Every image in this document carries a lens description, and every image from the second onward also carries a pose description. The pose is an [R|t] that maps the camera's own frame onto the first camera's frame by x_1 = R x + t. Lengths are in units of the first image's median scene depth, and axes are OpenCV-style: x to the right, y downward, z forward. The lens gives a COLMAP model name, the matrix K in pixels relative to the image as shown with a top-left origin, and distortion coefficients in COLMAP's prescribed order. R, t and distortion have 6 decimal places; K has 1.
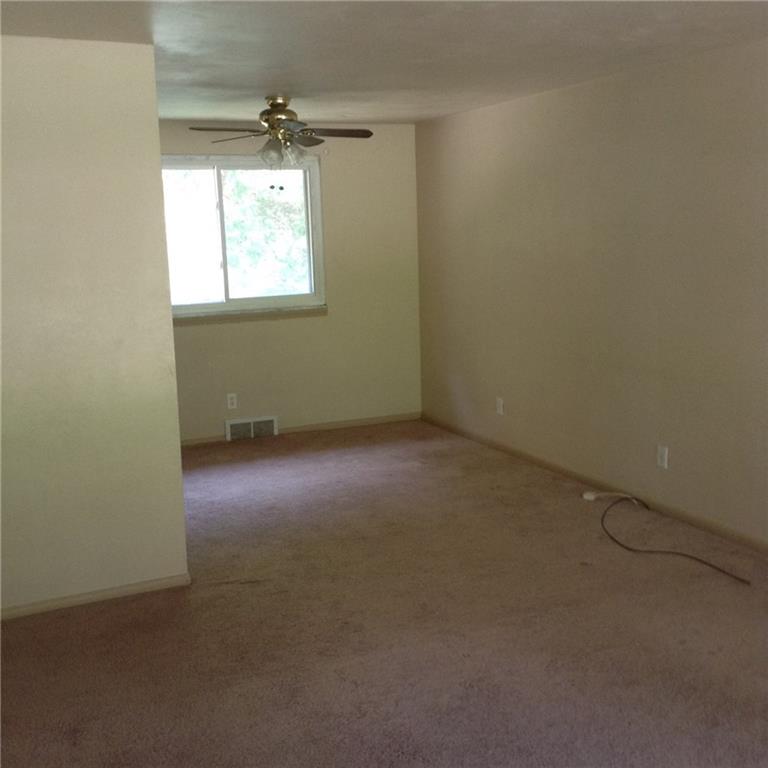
lens RADIAL K [[947.1, 0, 384.0], [0, 947.1, 384.0], [0, 0, 1]] dist [0.189159, -0.395350]
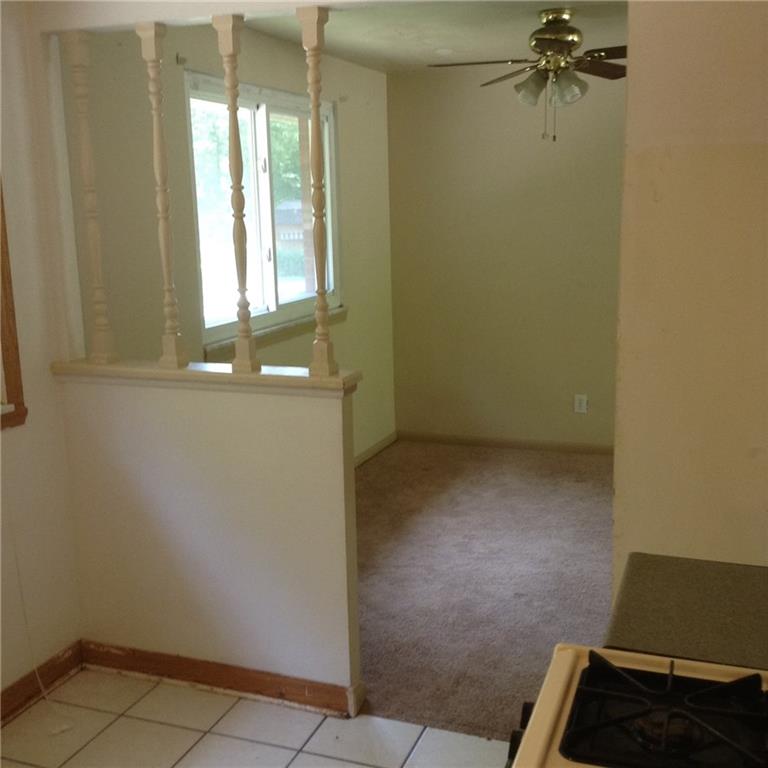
lens RADIAL K [[947.1, 0, 384.0], [0, 947.1, 384.0], [0, 0, 1]] dist [0.189159, -0.395350]
pose [[0.684119, -0.122483, 0.719013, -0.606208], [0.125949, 0.990828, 0.048950, -0.058026], [-0.718414, 0.057071, 0.693271, 0.484861]]
